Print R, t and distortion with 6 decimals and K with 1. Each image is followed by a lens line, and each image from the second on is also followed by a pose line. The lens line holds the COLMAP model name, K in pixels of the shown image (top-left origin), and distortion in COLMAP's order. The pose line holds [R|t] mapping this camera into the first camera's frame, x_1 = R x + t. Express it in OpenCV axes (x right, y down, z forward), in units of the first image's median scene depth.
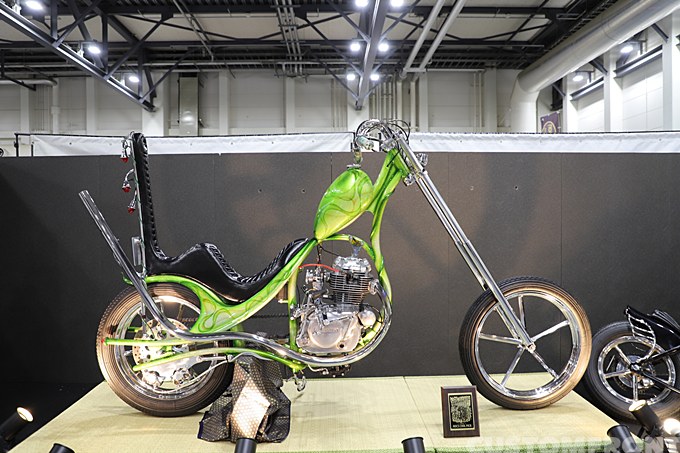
lens RADIAL K [[444.8, 0, 340.0], [0, 444.8, 226.5], [0, 0, 1]] dist [-0.054106, 0.026578]
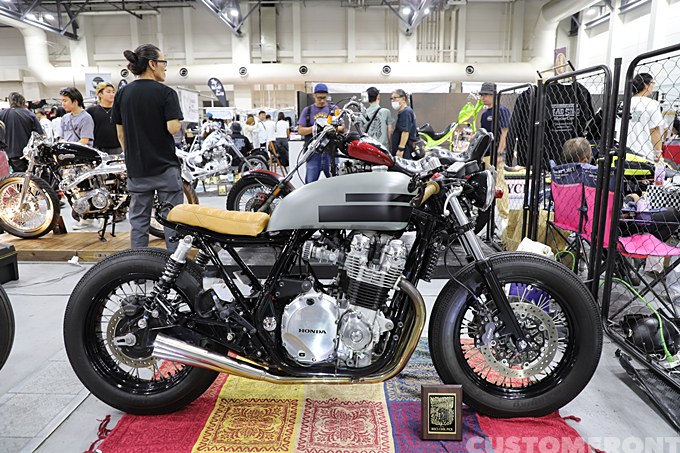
lens RADIAL K [[453.4, 0, 349.2], [0, 453.4, 225.5], [0, 0, 1]] dist [-0.064687, 0.029702]
pose [[0.999797, 0.009676, -0.017687, -0.094709], [-0.006167, 0.982027, 0.188638, 0.016830], [0.019195, -0.188490, 0.981887, -0.310624]]
